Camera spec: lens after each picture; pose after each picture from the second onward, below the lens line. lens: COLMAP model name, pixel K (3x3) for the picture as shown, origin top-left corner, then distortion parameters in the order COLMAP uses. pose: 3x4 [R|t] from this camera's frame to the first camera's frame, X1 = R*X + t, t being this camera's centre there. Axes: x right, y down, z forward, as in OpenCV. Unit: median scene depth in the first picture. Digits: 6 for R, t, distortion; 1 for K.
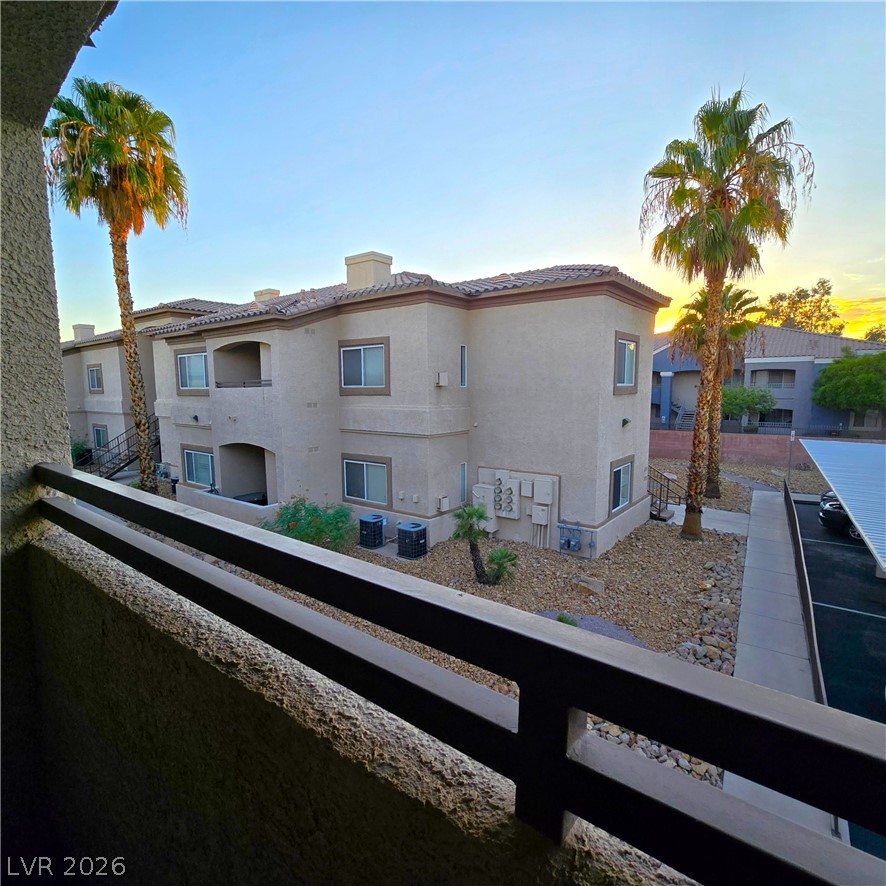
lens RADIAL K [[495.8, 0, 436.9], [0, 495.8, 446.4], [0, 0, 1]] dist [-0.004981, 0.000770]
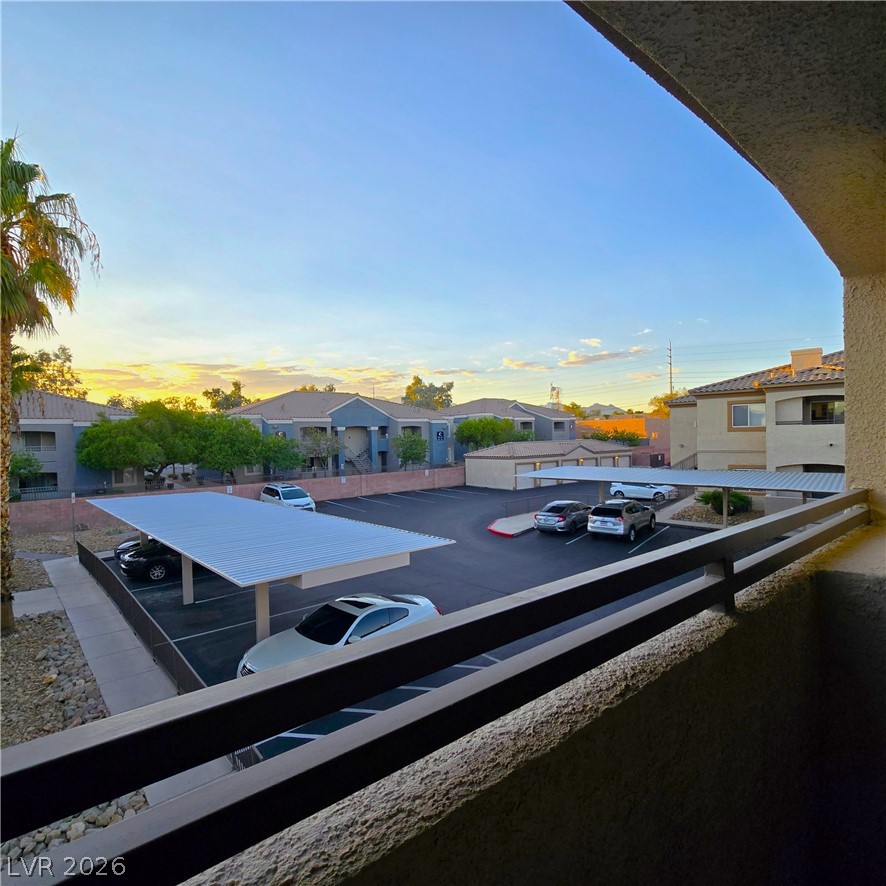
lens RADIAL K [[495.8, 0, 436.9], [0, 495.8, 446.4], [0, 0, 1]] dist [-0.004981, 0.000770]
pose [[0.223913, -0.018479, 0.974434, -0.097311], [0.139877, 0.990079, -0.013366, -0.009756], [-0.964519, 0.139294, 0.224276, 0.065137]]
